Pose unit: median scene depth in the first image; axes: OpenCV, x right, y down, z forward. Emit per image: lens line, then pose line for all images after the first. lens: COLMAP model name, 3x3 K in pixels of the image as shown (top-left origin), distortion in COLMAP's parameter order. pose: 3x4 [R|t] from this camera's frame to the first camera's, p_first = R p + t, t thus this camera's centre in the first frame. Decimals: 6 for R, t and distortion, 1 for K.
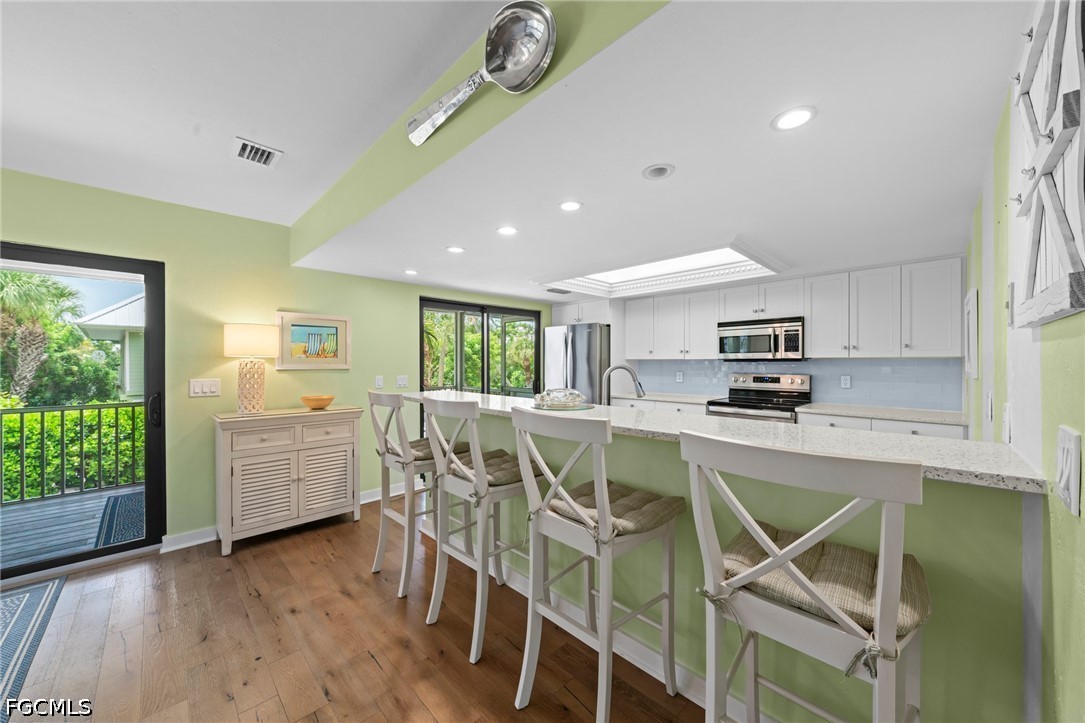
lens RADIAL K [[393.1, 0, 541.5], [0, 393.1, 362.1], [0, 0, 1]] dist [-0.000768, 0.000238]
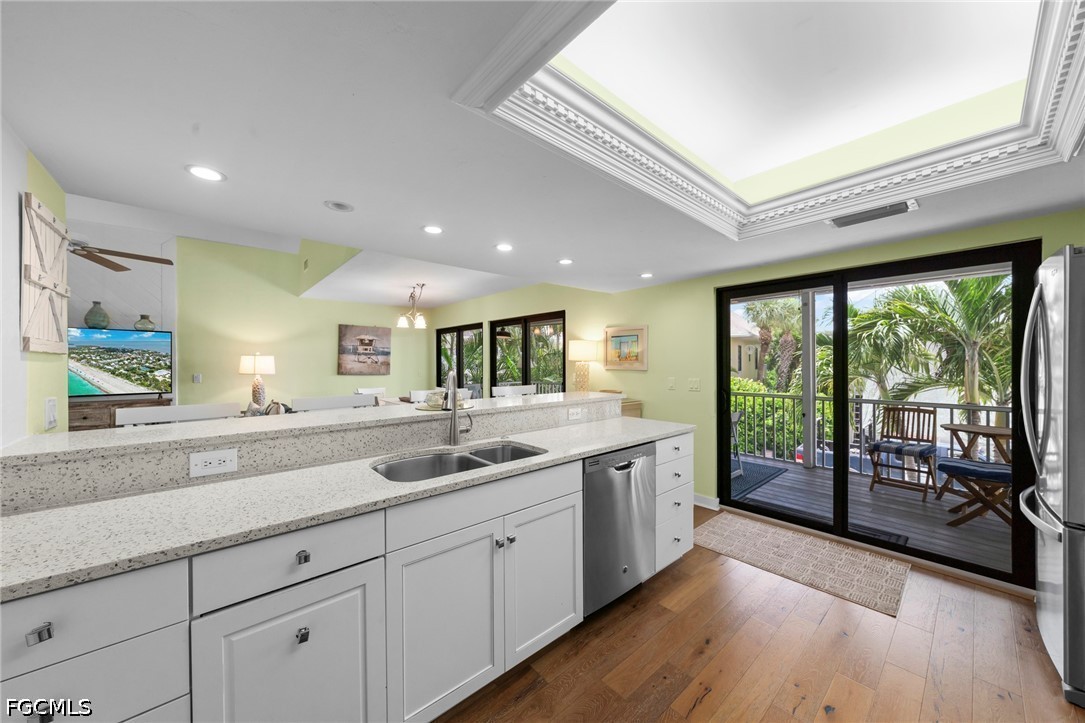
lens RADIAL K [[381.3, 0, 542.5], [0, 381.3, 361.5], [0, 0, 1]] dist [-0.000942, 0.000115]
pose [[-0.060280, -0.001208, -0.998181, 0.611992], [0.005750, 0.999982, -0.001558, -0.007560], [0.998165, -0.005833, -0.060272, 0.736153]]
